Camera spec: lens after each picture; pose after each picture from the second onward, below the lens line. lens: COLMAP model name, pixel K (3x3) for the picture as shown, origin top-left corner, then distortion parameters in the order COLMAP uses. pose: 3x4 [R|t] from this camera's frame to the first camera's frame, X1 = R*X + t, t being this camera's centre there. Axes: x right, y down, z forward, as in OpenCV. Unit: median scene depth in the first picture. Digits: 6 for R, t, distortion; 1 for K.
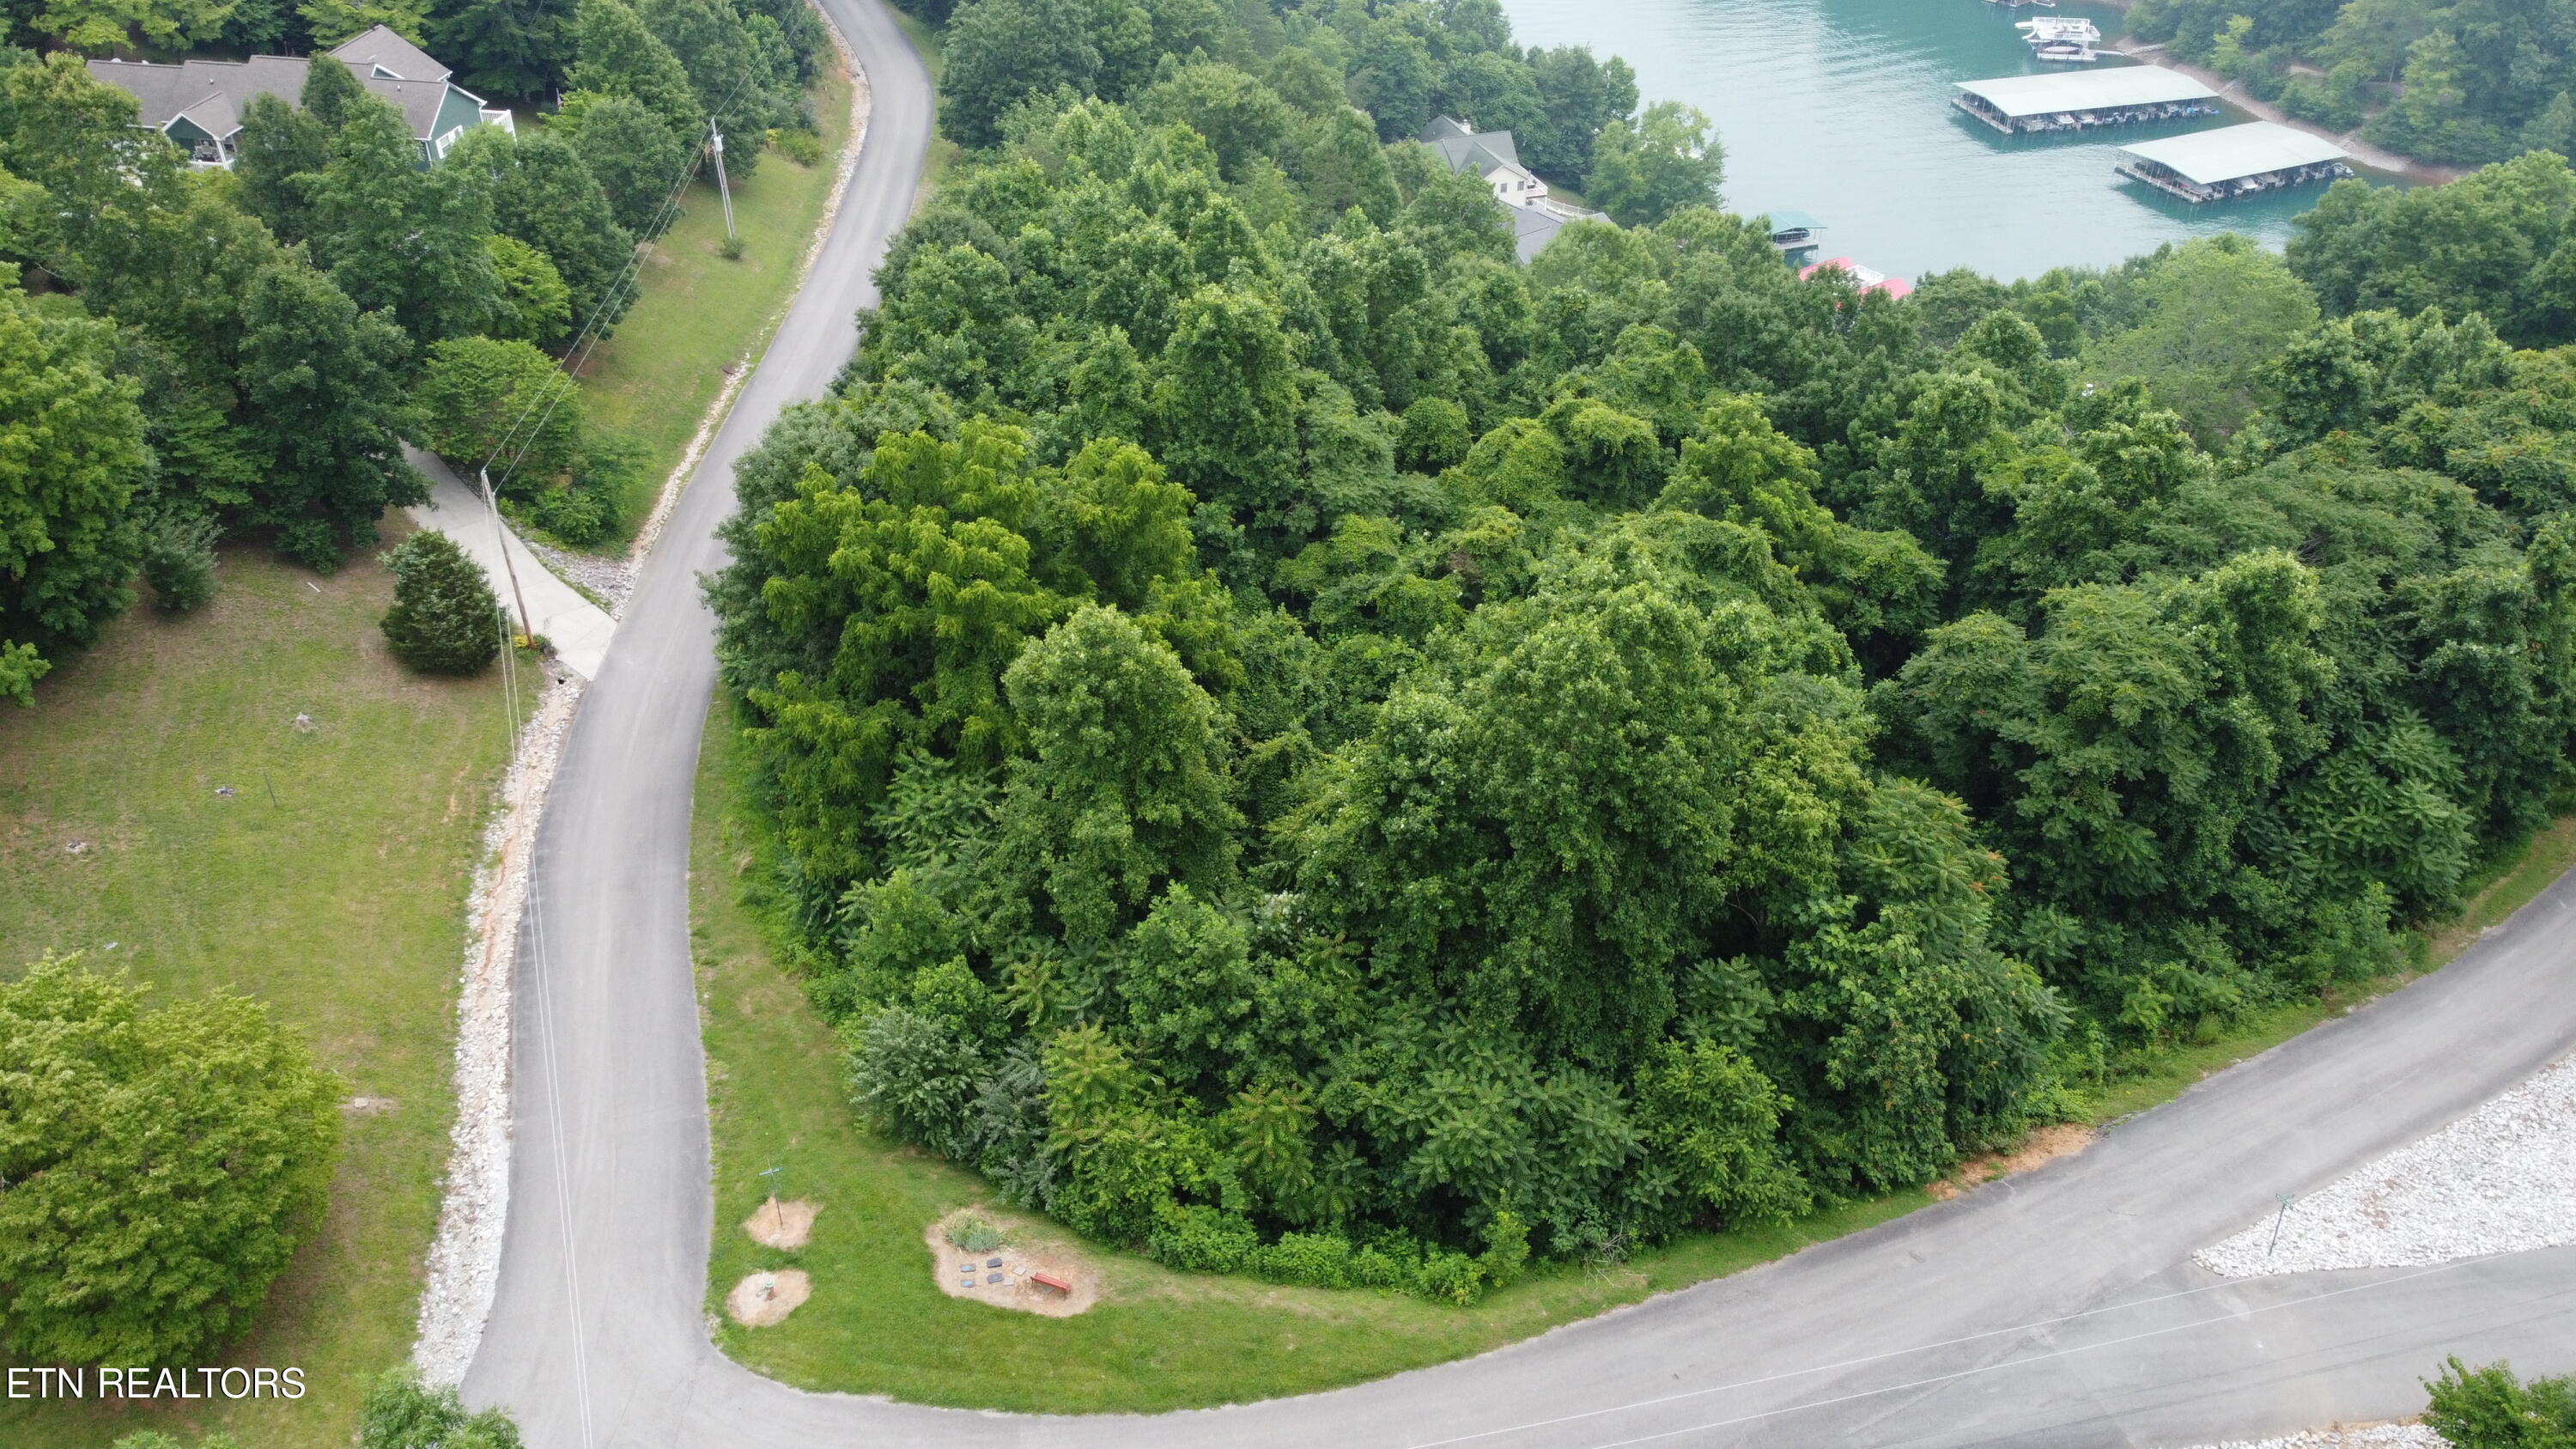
lens RADIAL K [[1975.7, 0, 1276.8], [0, 1975.7, 725.4], [0, 0, 1]] dist [0.005610, -0.018725]
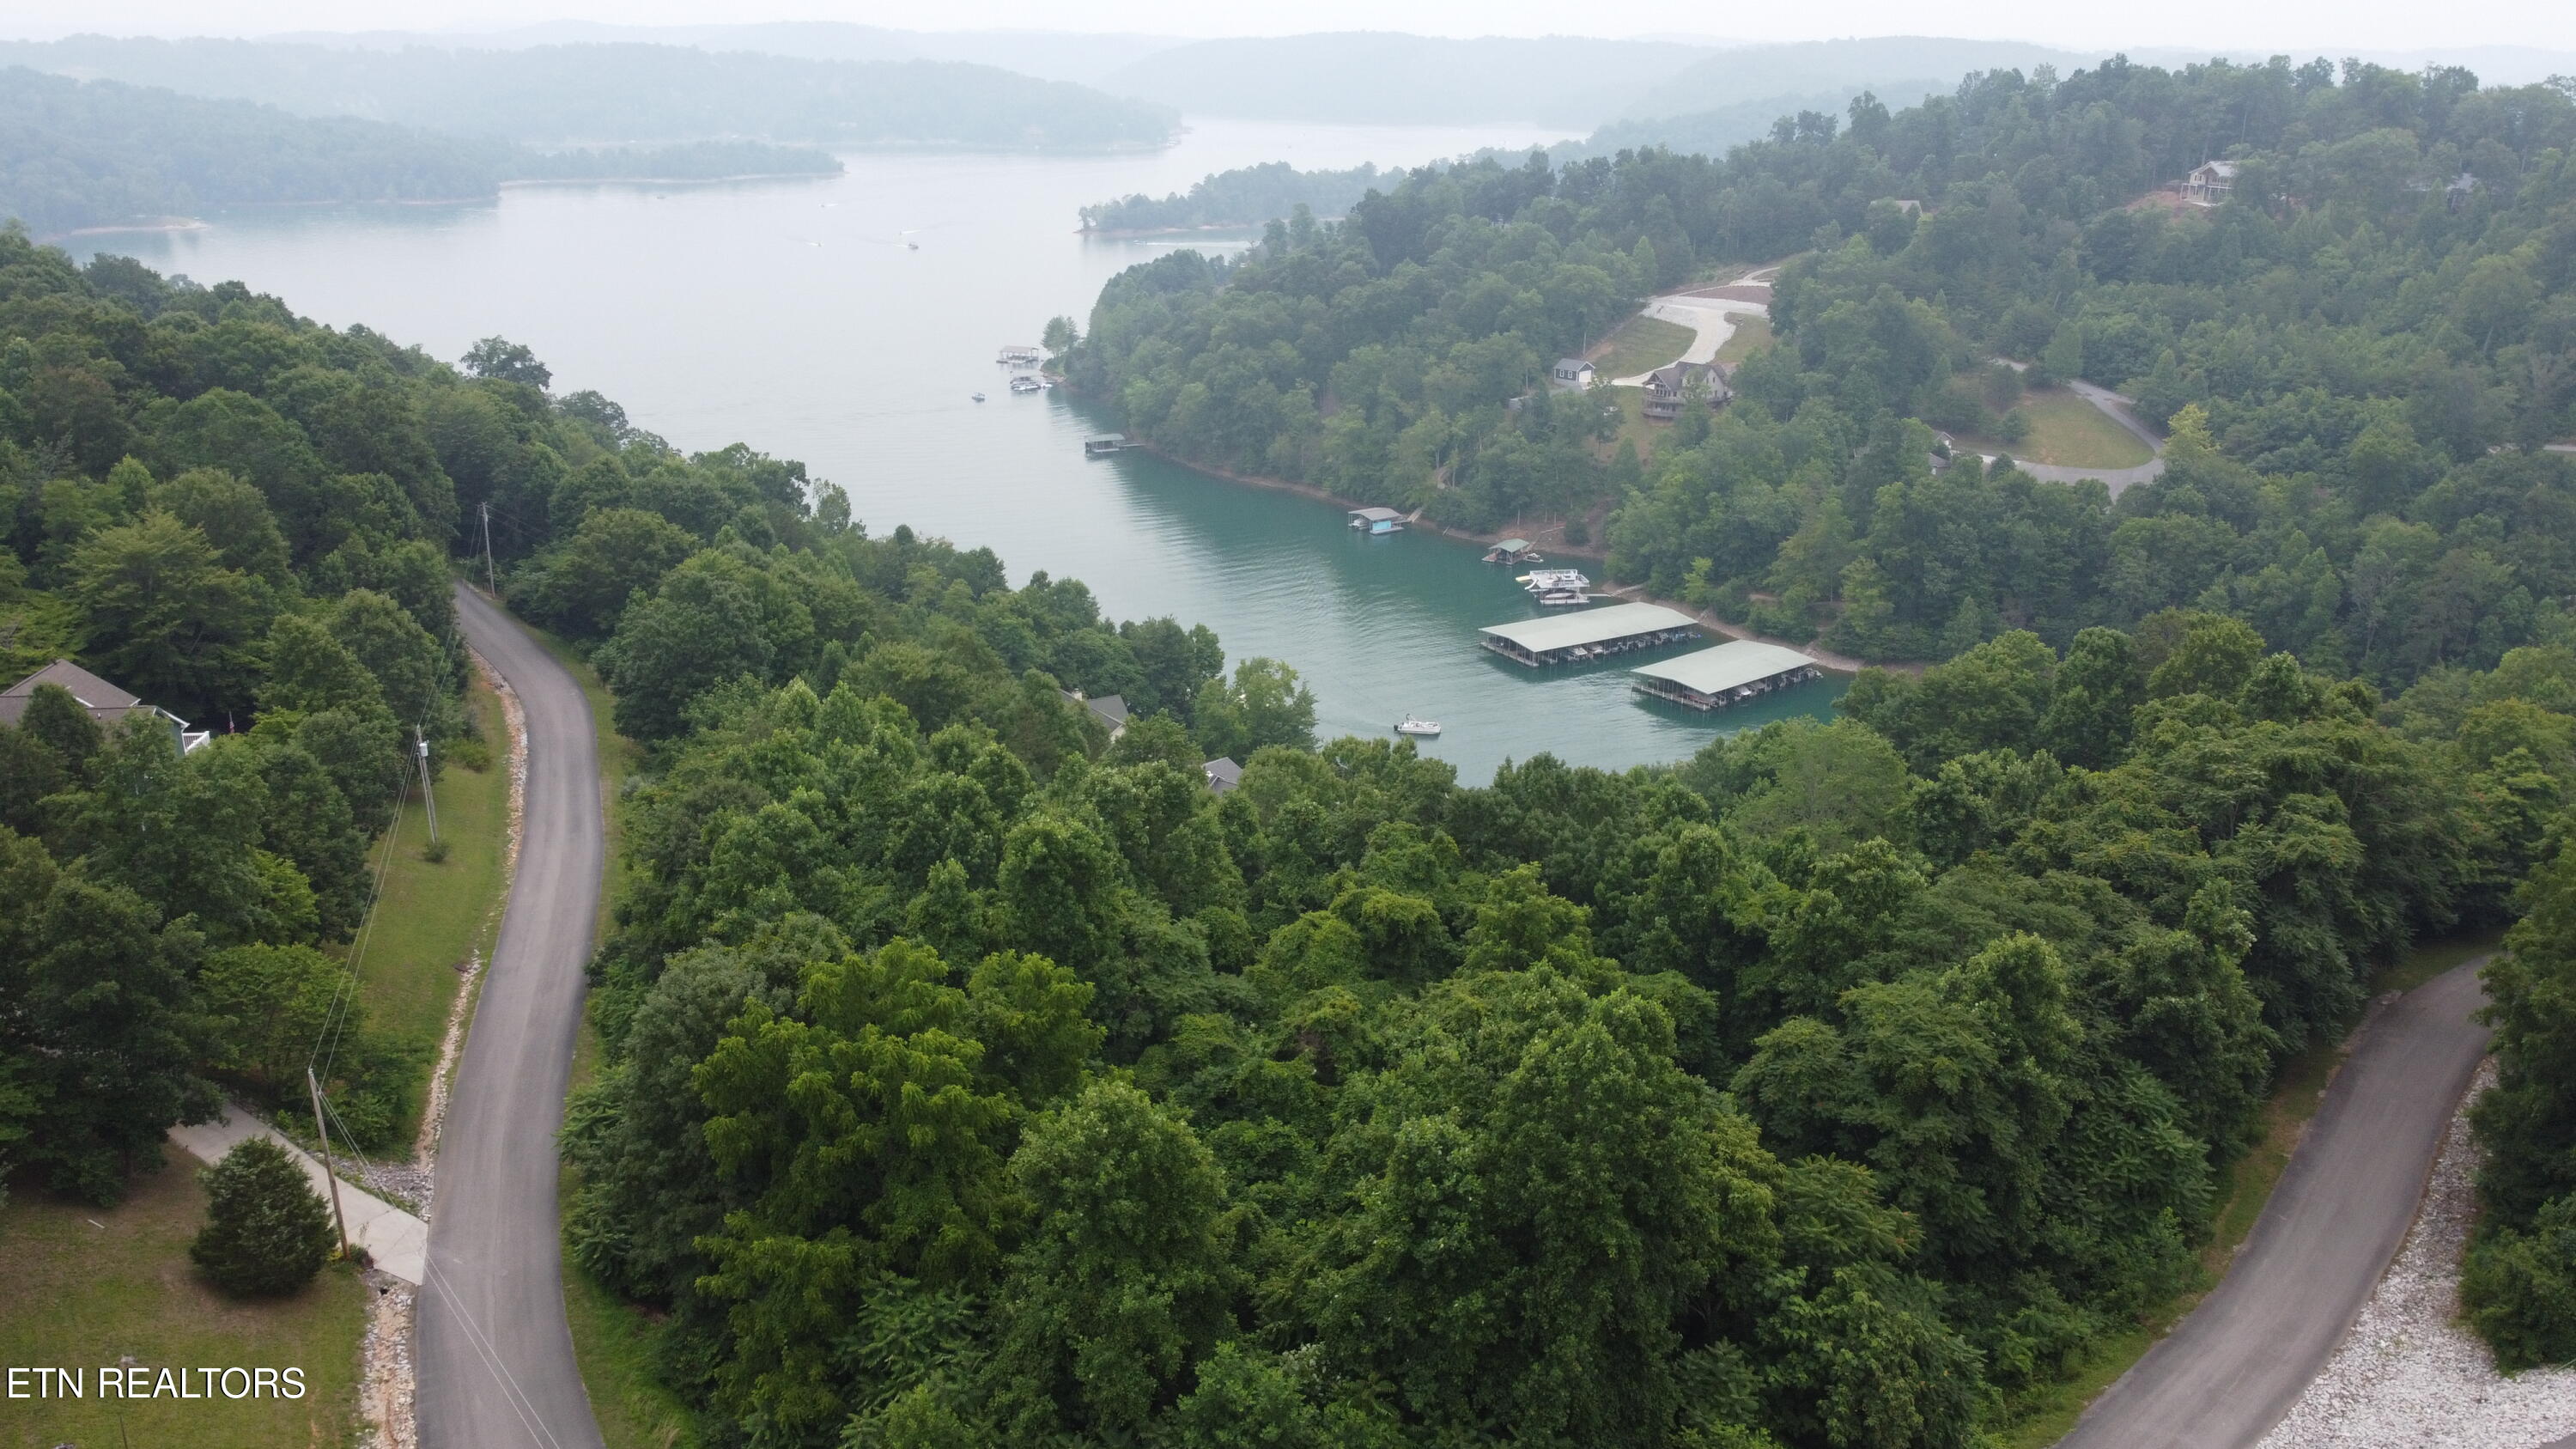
lens RADIAL K [[1975.7, 0, 1276.8], [0, 1975.7, 725.4], [0, 0, 1]] dist [0.005610, -0.018725]
pose [[0.966050, -0.081680, 0.245105, -0.163516], [0.148093, 0.952448, -0.266292, 0.034285], [-0.211699, 0.293549, 0.932208, -0.033853]]
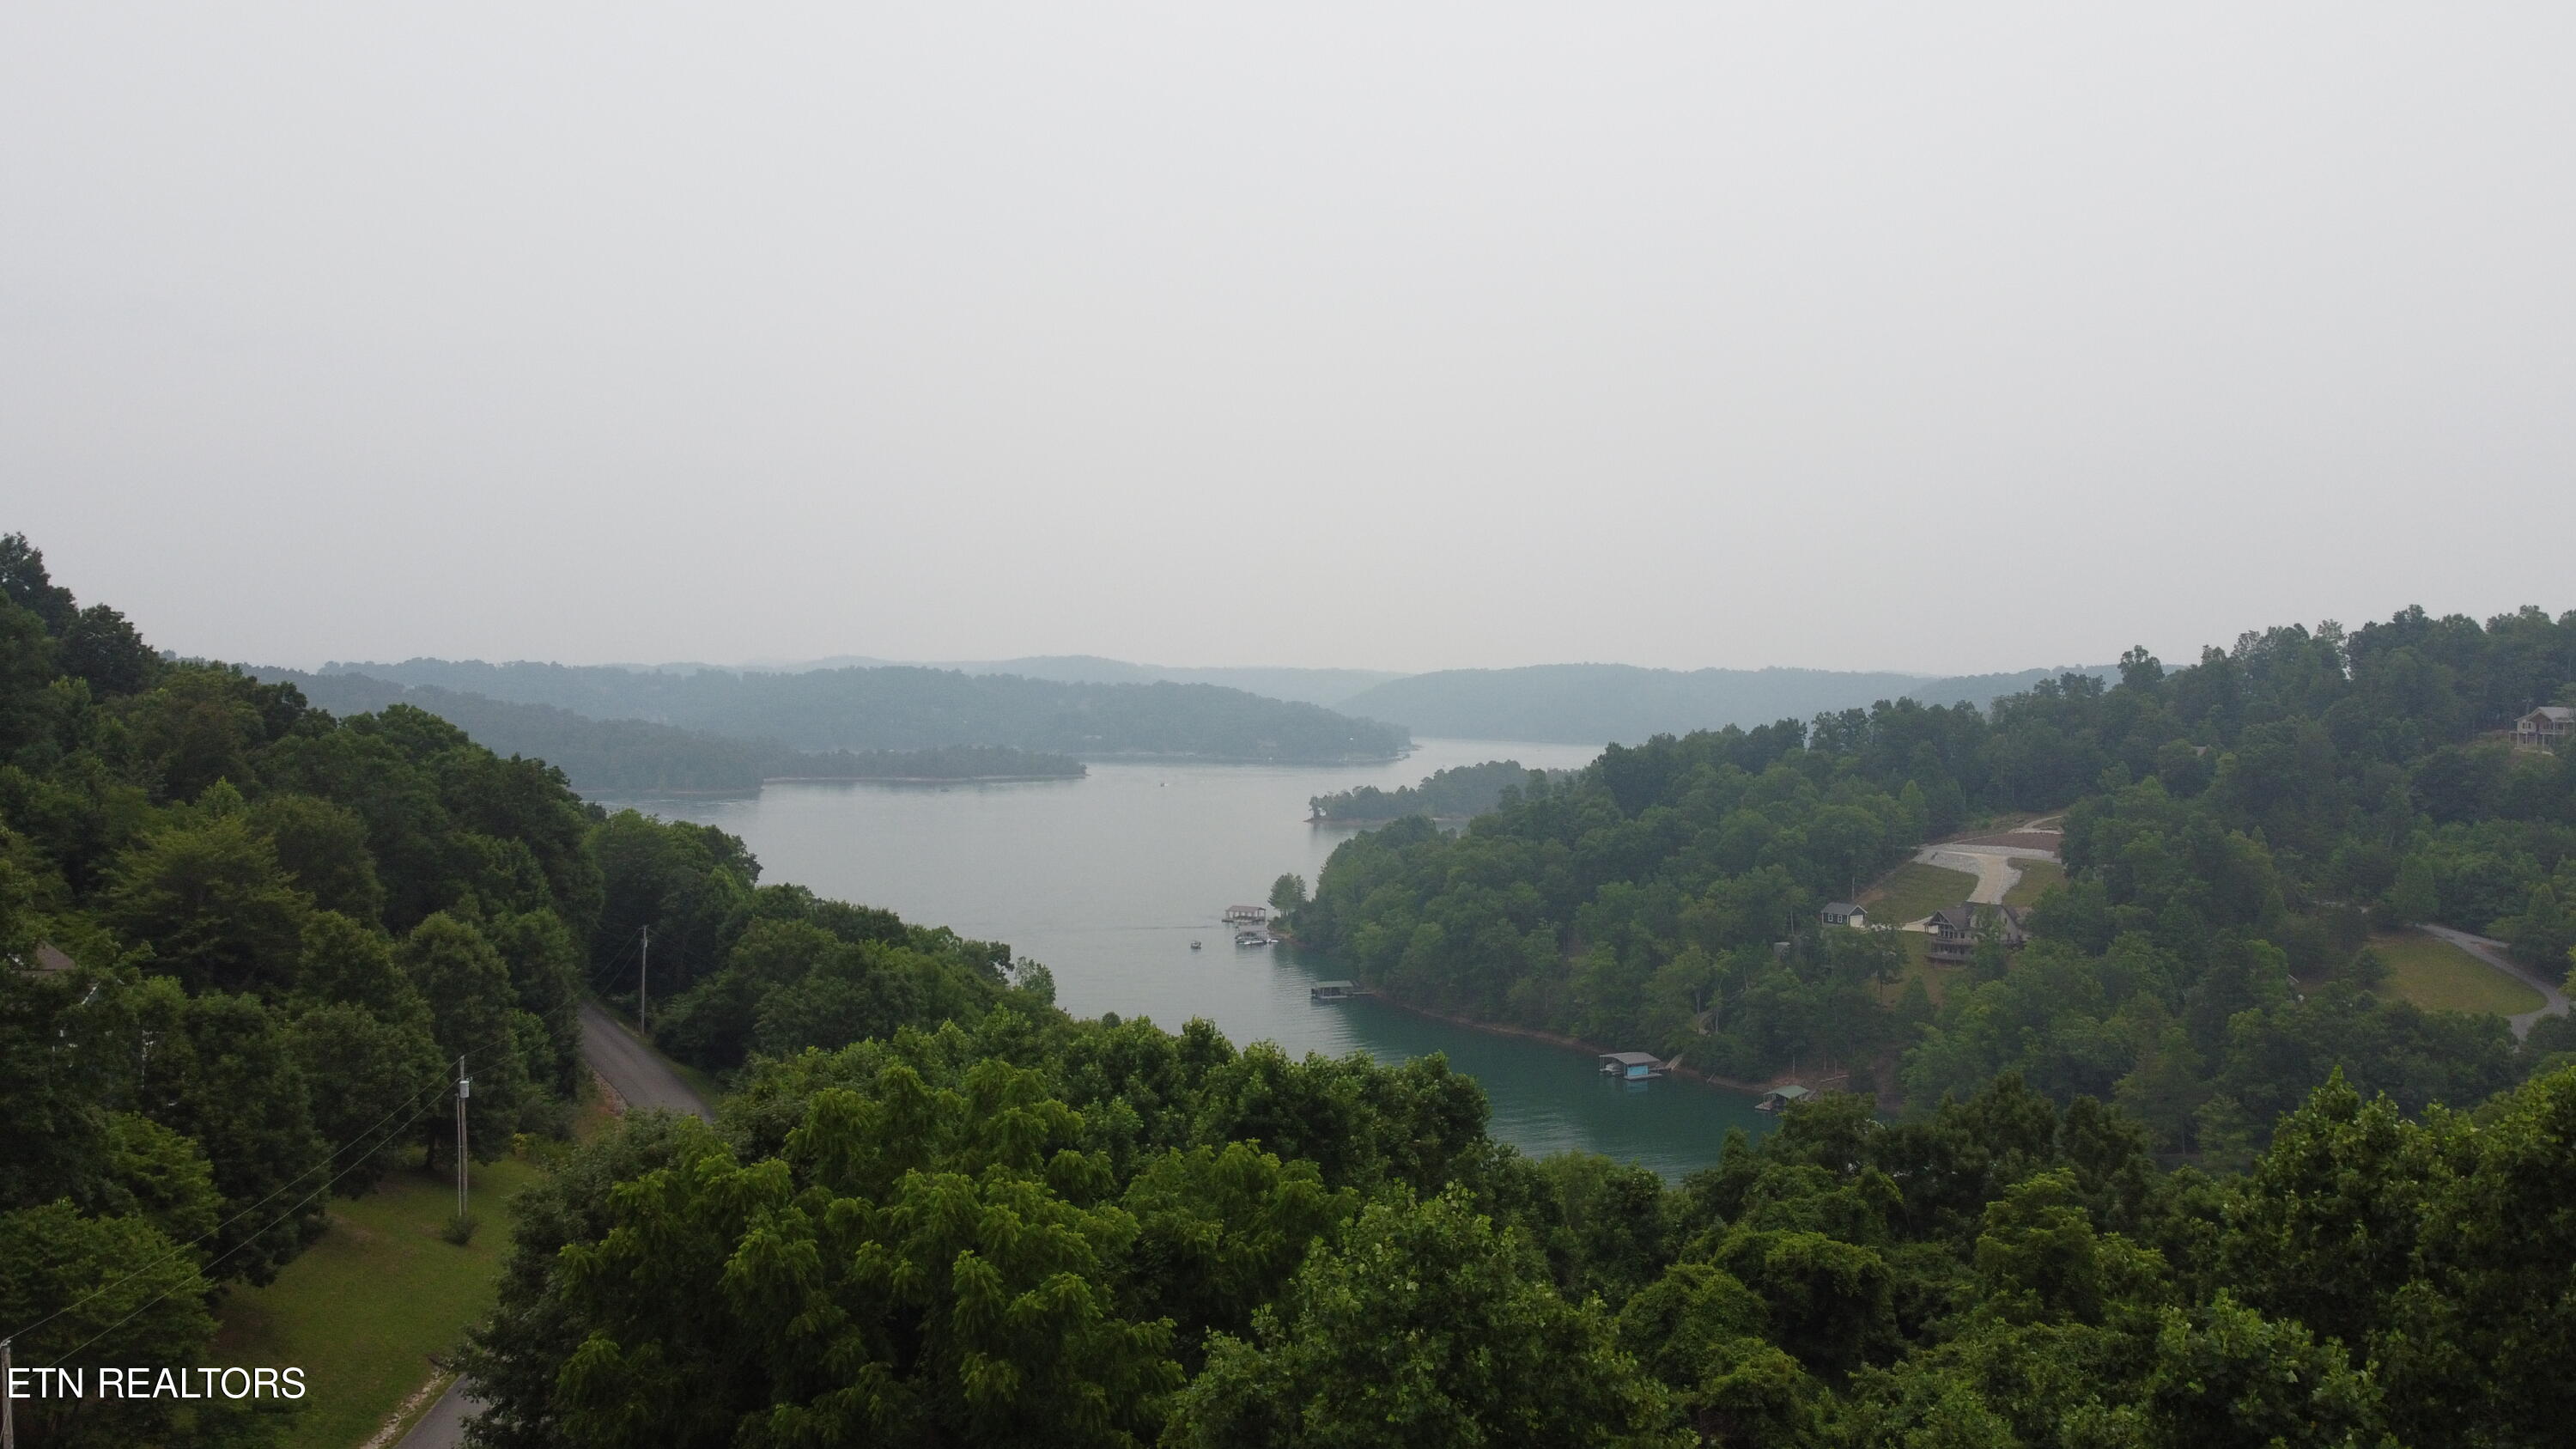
lens RADIAL K [[1957.1, 0, 1269.9], [0, 1957.1, 729.8], [0, 0, 1]] dist [-0.002597, -0.007851]
pose [[0.989442, 0.003139, 0.144897, -0.123913], [0.079952, 0.822055, -0.563768, 0.065181], [-0.120883, 0.569400, 0.813124, 0.394260]]
